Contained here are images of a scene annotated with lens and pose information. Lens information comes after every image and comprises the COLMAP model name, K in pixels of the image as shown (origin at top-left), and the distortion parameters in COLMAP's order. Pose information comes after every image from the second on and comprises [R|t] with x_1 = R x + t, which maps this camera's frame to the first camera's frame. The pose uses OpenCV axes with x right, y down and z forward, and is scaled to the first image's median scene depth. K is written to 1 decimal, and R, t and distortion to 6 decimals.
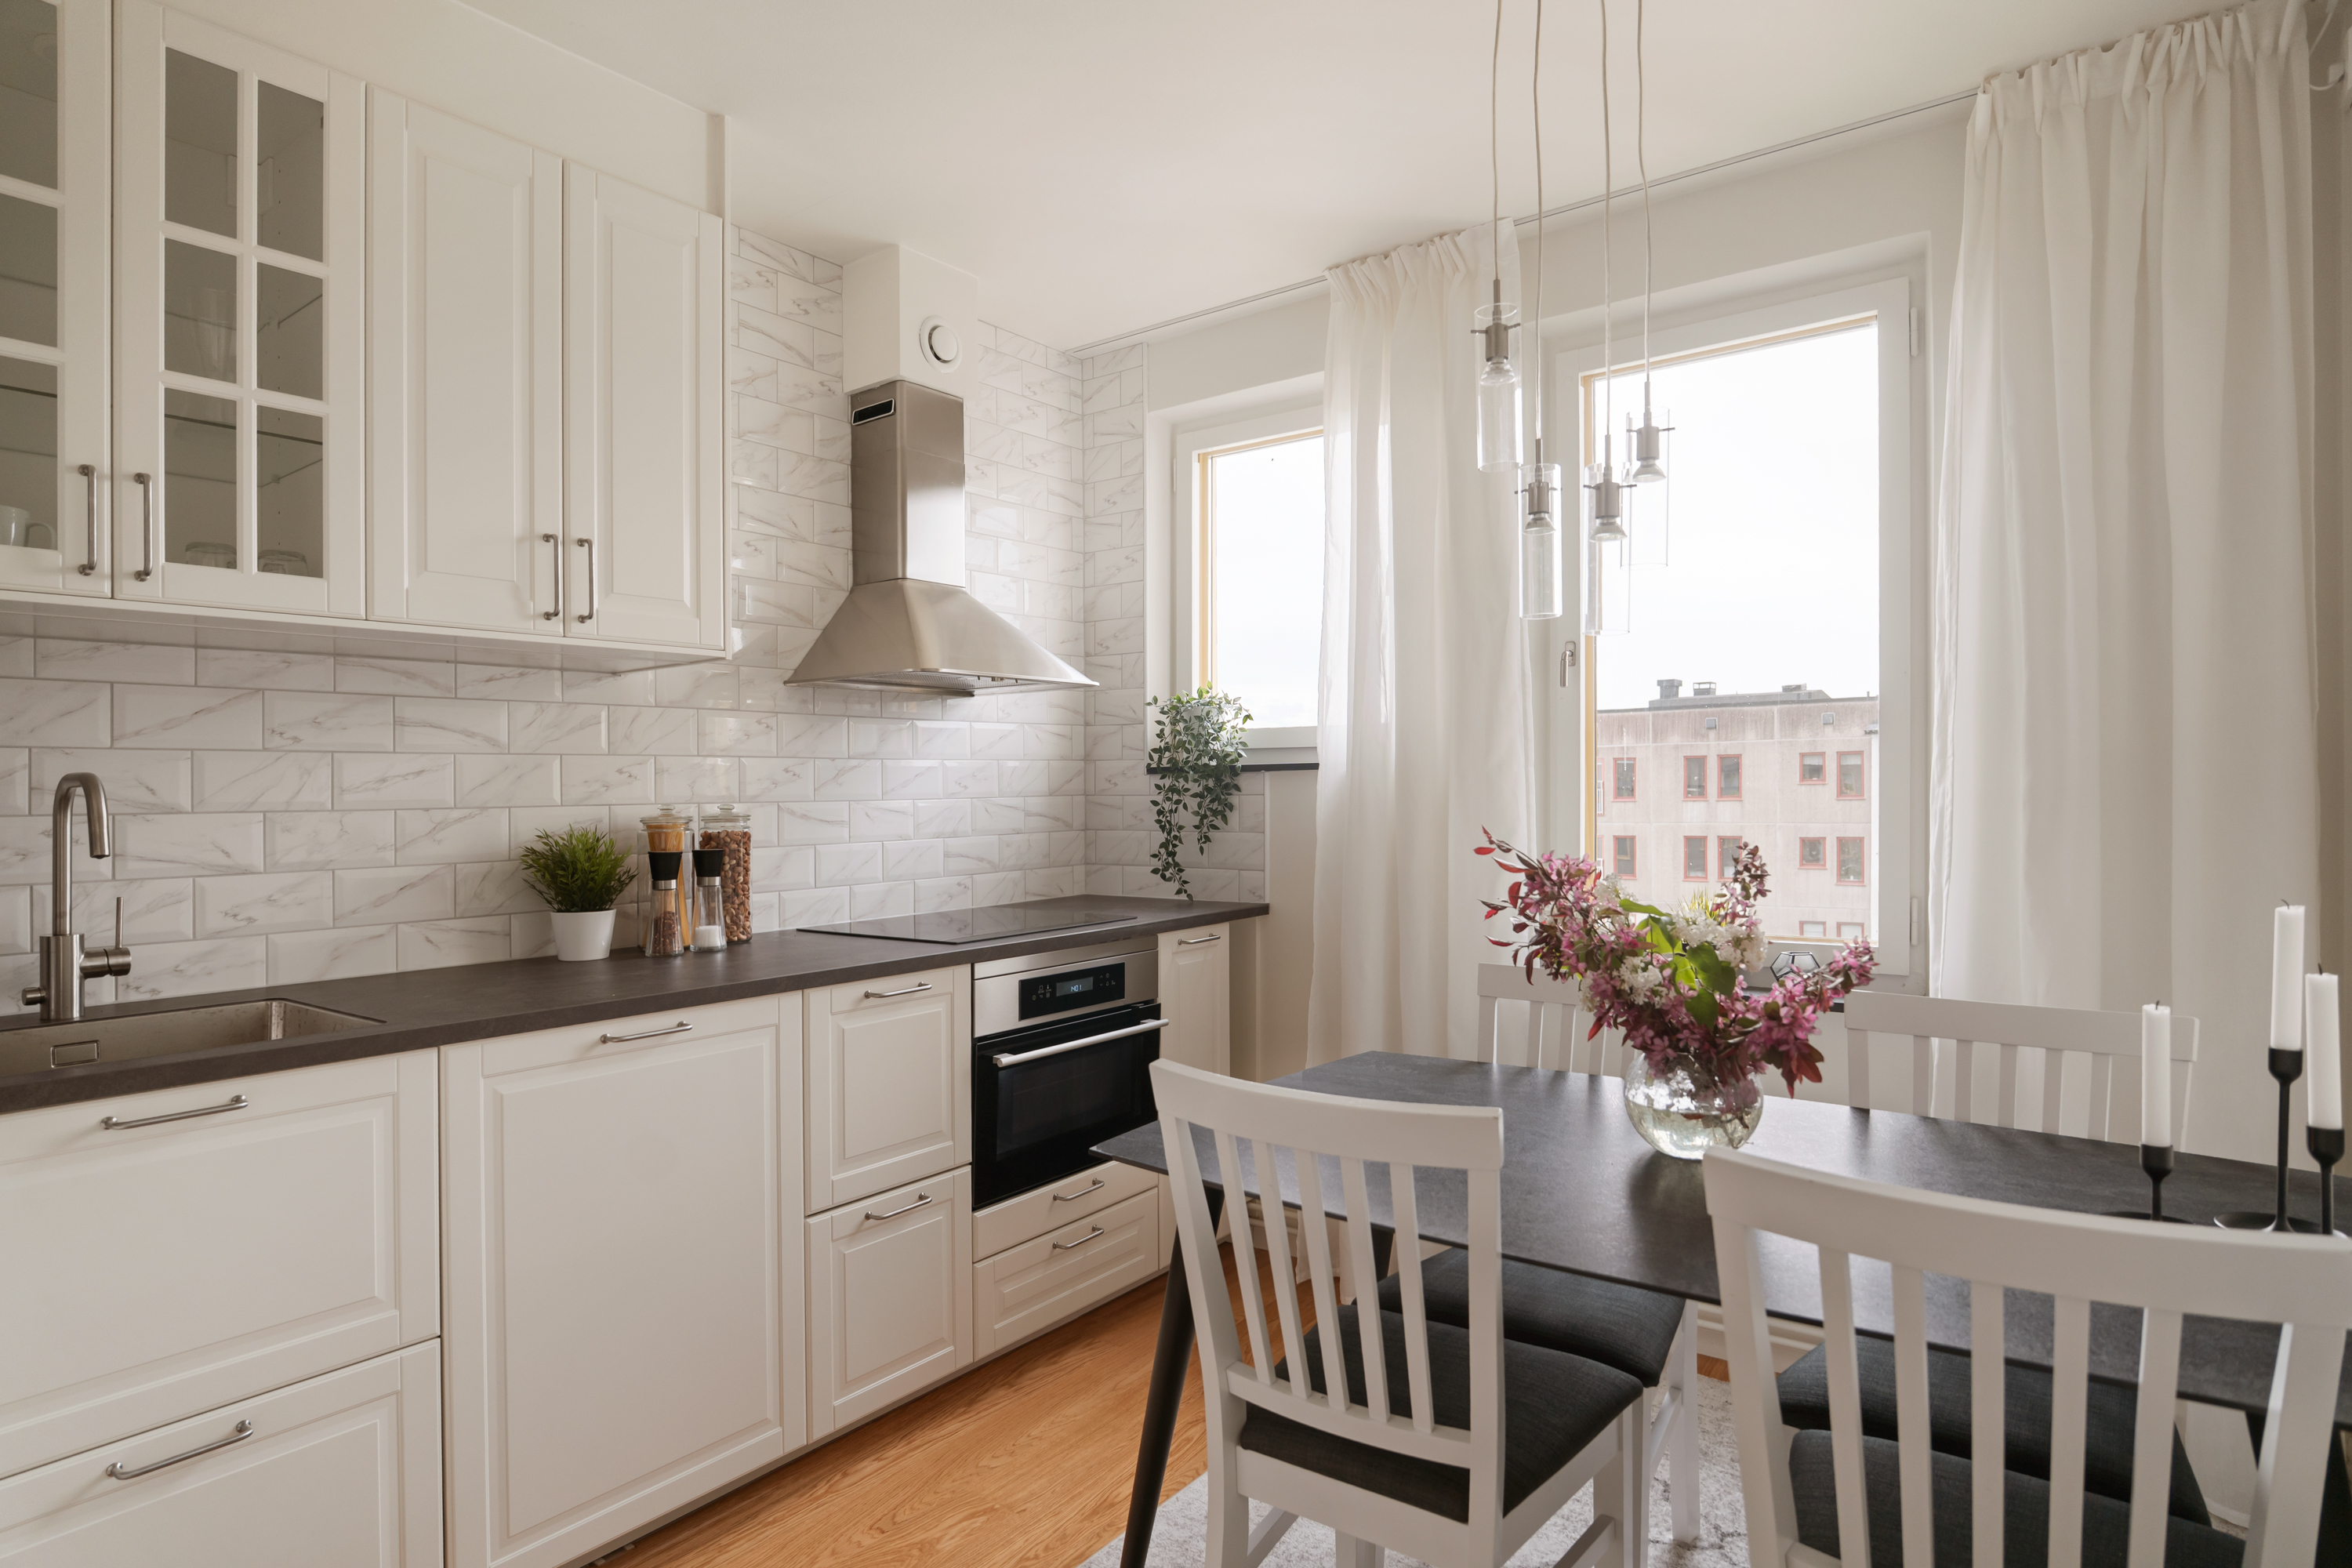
lens RADIAL K [[1294.9, 0, 1178.9], [0, 1294.9, 815.9], [0, 0, 1]] dist [-0.003584, 0.002836]
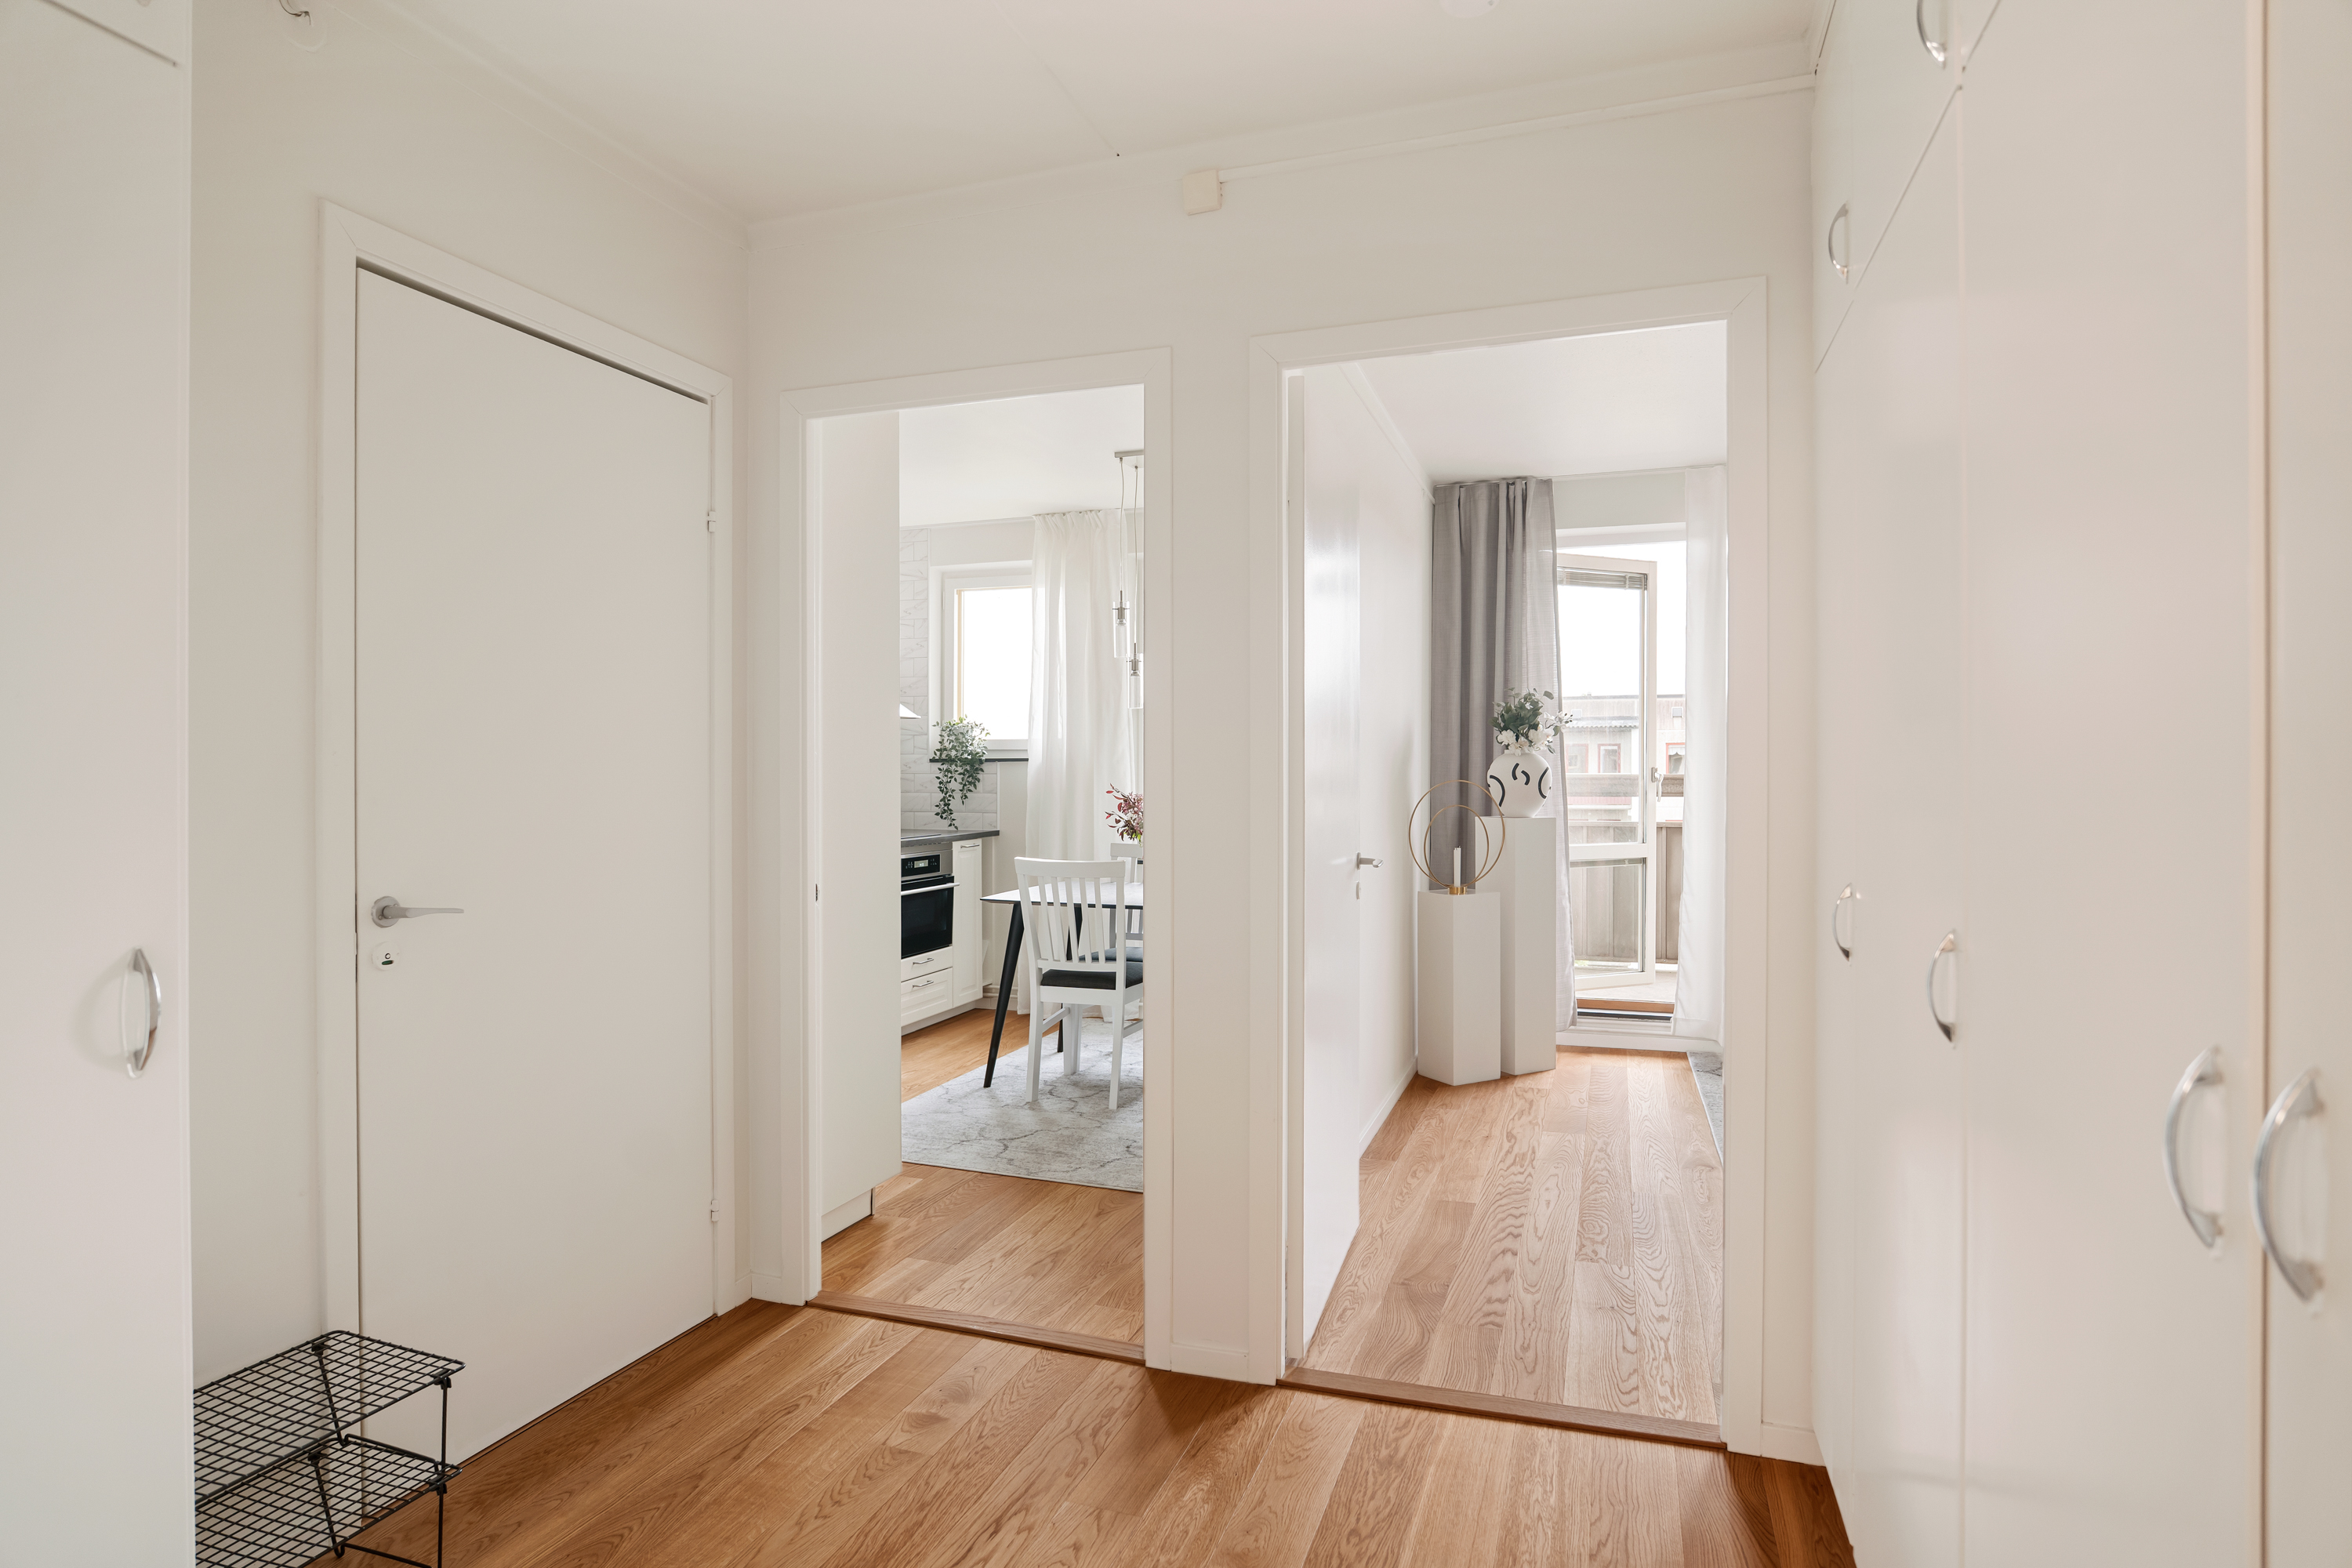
lens RADIAL K [[1286.0, 0, 1166.6], [0, 1286.0, 788.5], [0, 0, 1]] dist [-0.005194, 0.000042]
pose [[0.954793, 0.005434, 0.297220, -0.262897], [-0.002678, 0.999950, -0.009681, 0.023511], [-0.297258, 0.008447, 0.954760, -0.910022]]
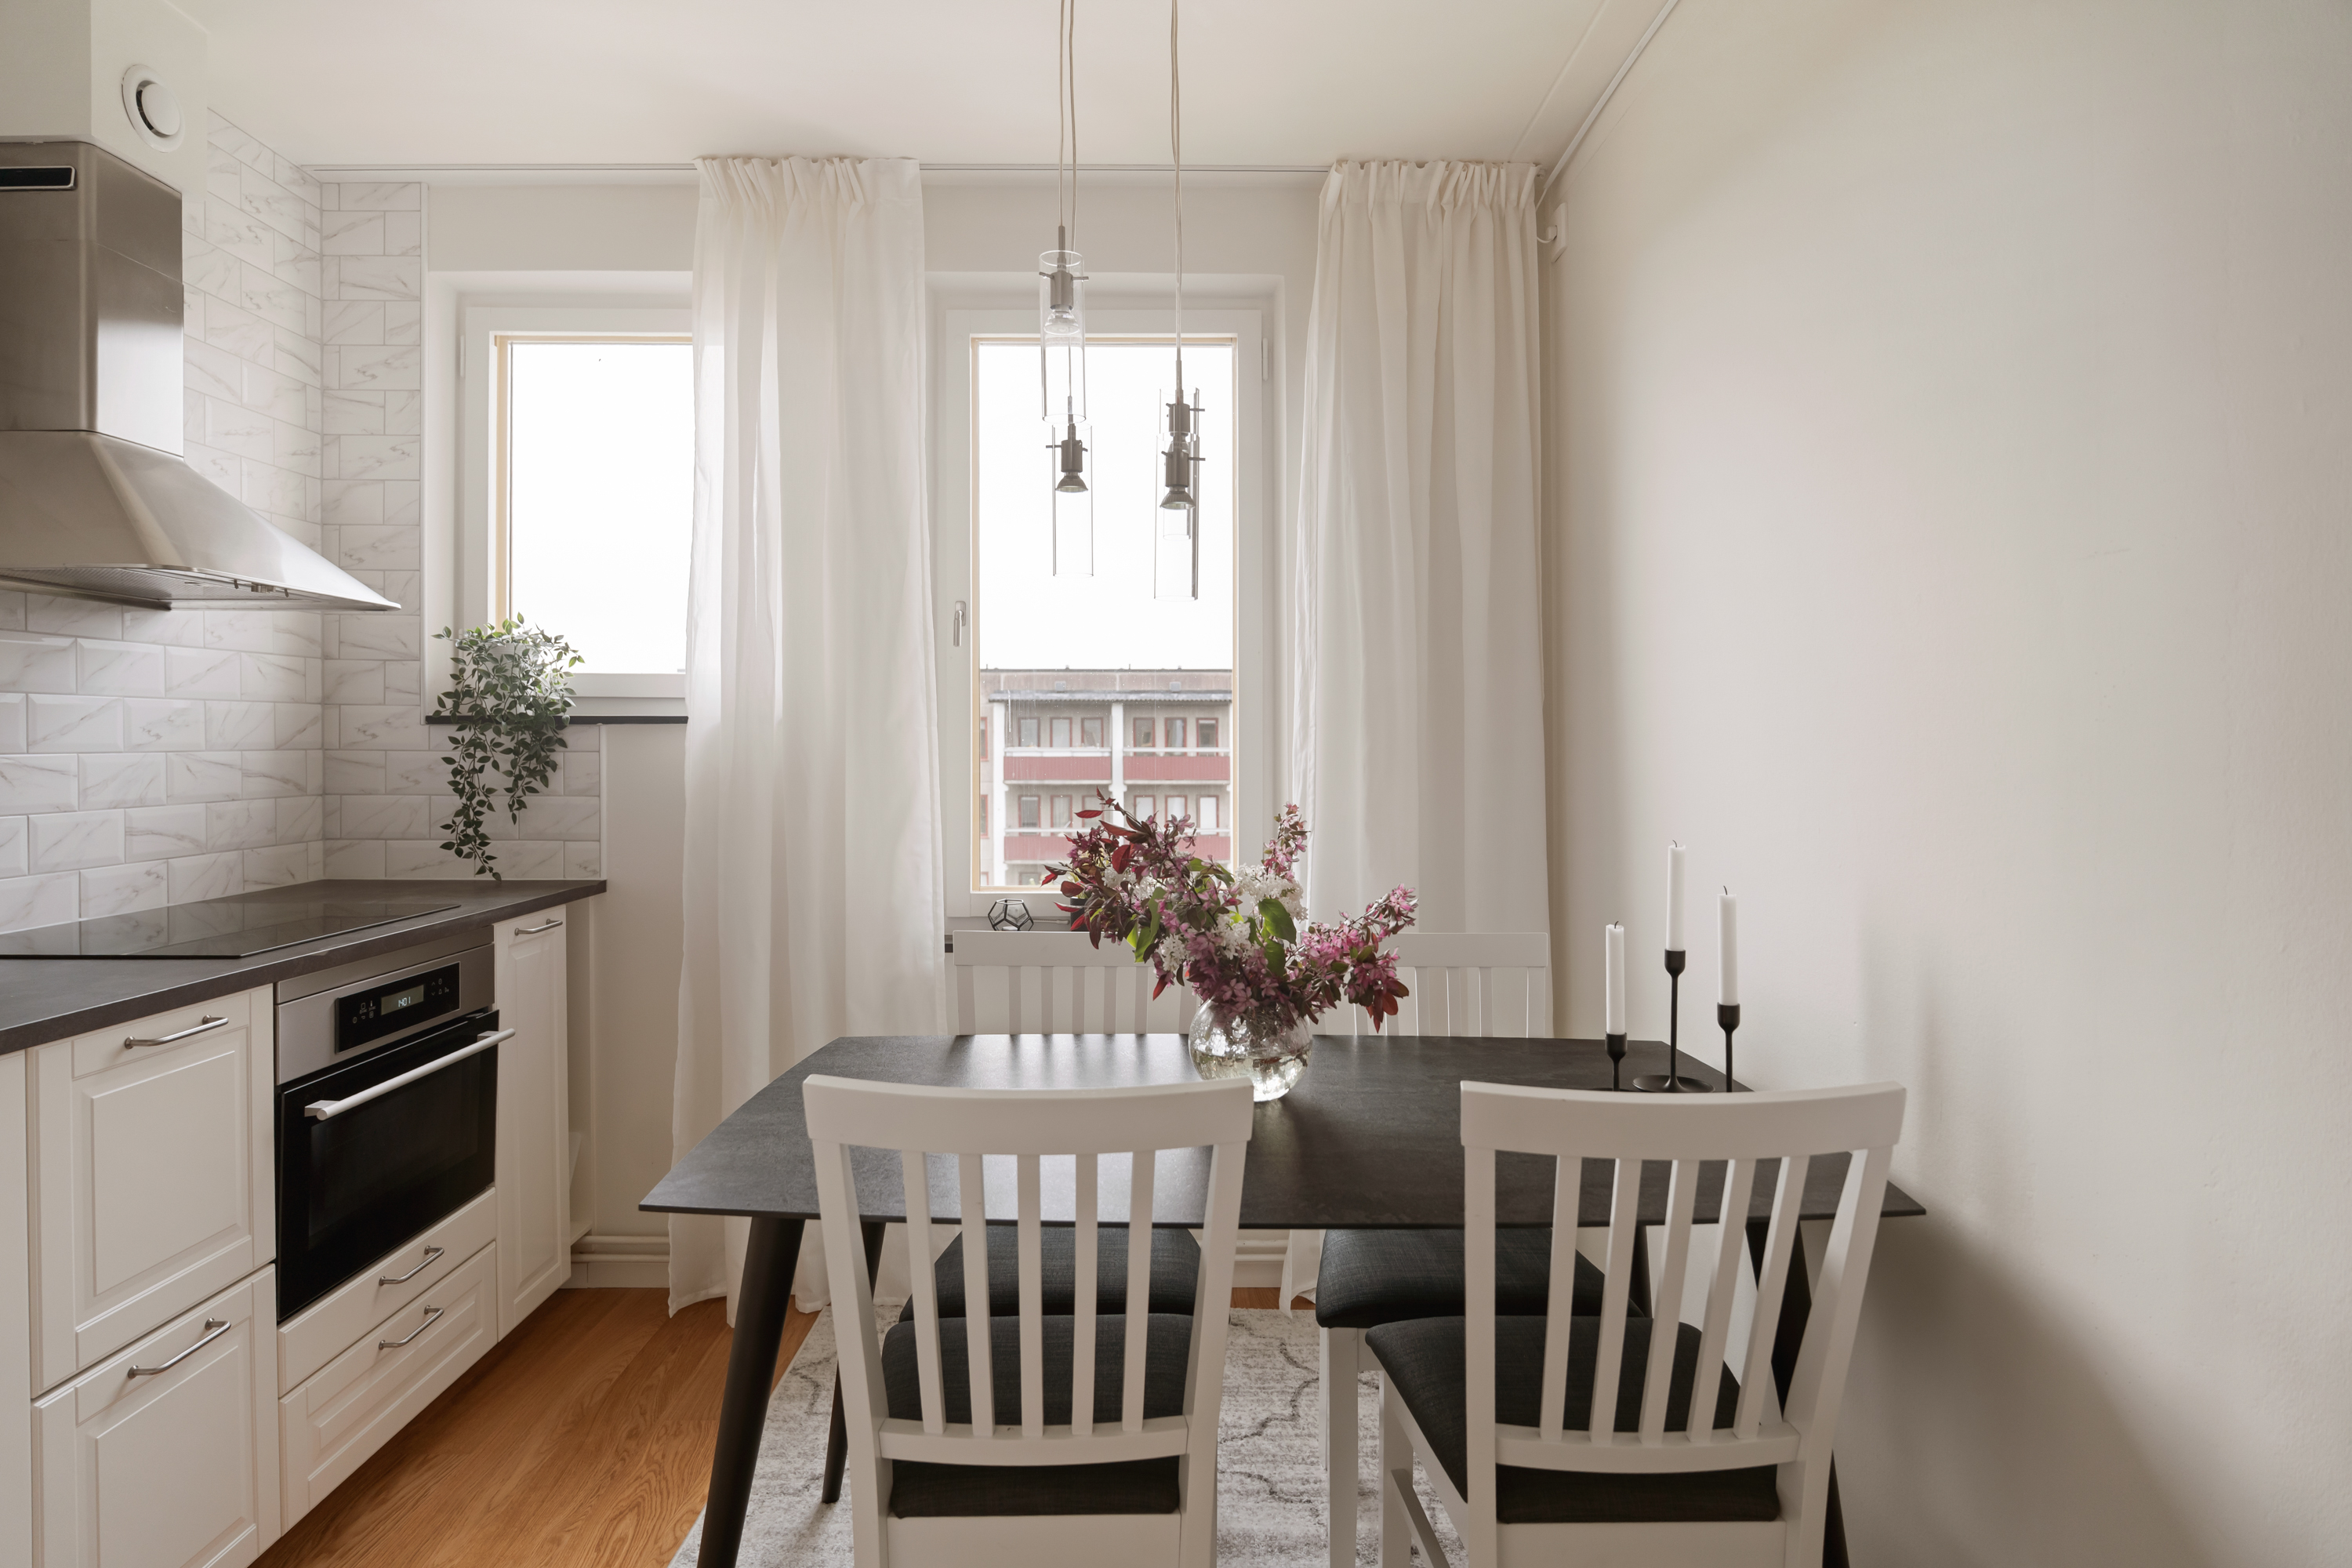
lens RADIAL K [[1293.9, 0, 1184.4], [0, 1293.9, 768.9], [0, 0, 1]] dist [-0.010963, 0.000692]
pose [[0.794708, 0.002925, 0.606985, -0.143663], [0.000072, 0.999988, -0.004914, -0.000817], [-0.606992, 0.003949, 0.794698, 0.093447]]
